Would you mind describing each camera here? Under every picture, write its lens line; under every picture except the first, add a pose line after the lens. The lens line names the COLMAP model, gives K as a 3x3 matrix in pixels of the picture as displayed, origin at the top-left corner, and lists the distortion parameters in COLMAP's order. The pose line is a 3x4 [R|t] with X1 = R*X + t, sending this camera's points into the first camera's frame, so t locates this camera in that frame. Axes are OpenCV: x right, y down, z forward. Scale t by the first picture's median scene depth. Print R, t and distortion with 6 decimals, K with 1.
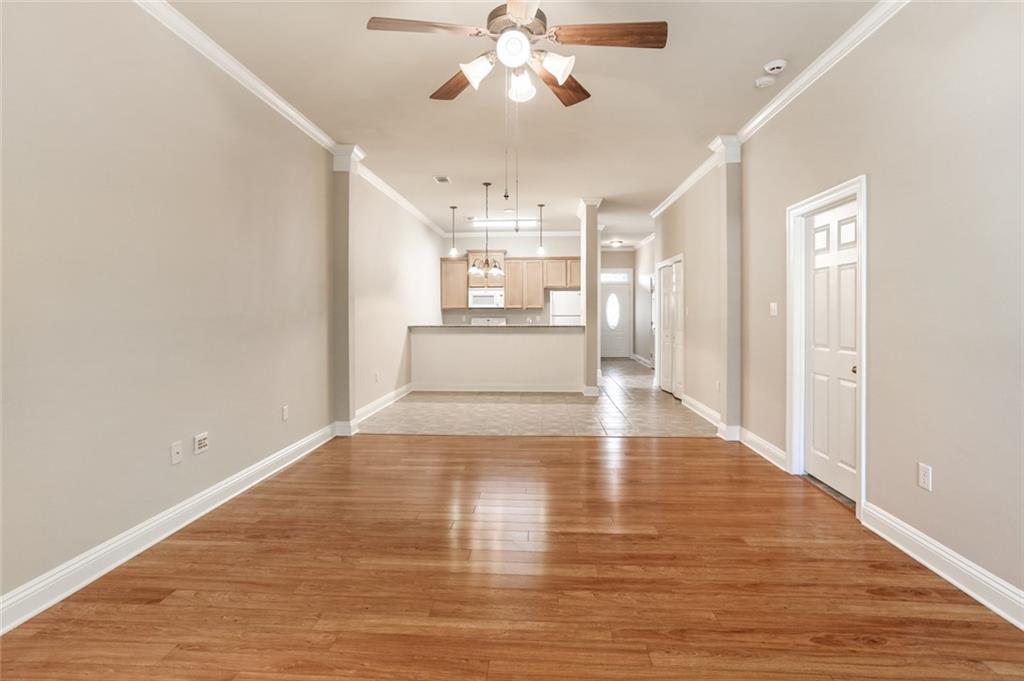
lens RADIAL K [[515.4, 0, 515.0], [0, 515.4, 312.2], [0, 0, 1]] dist [-0.029378, 0.016600]
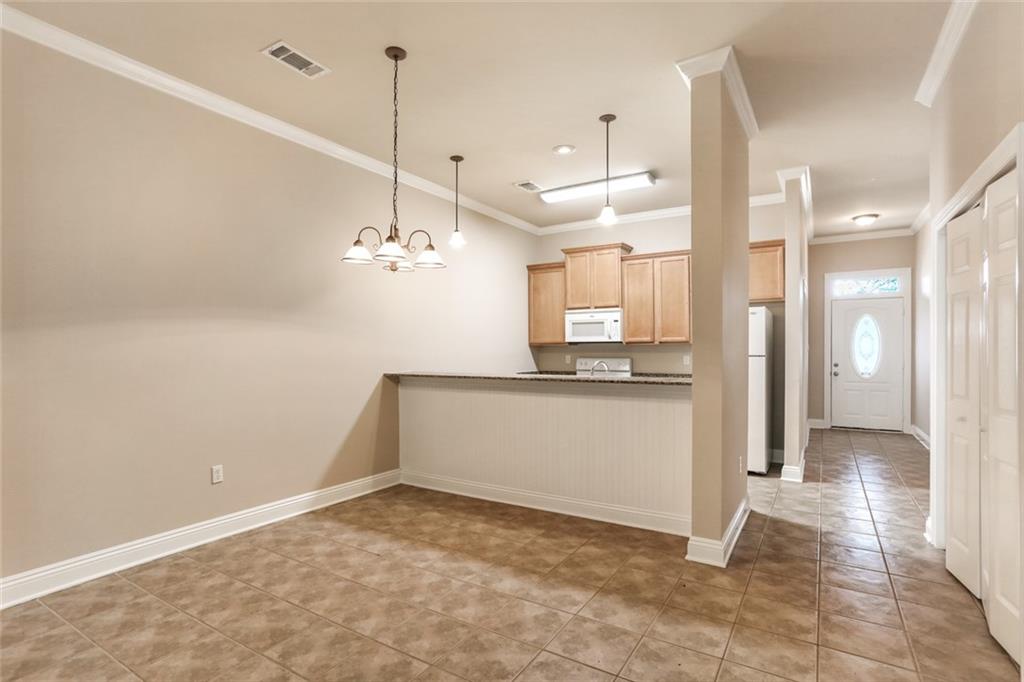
lens RADIAL K [[515.4, 0, 498.3], [0, 515.4, 355.0], [0, 0, 1]] dist [-0.029378, 0.016600]
pose [[0.873469, 0.008843, -0.486799, 0.142720], [-0.002103, 0.999894, 0.014390, -0.001333], [0.486875, -0.011546, 0.873395, 0.413123]]
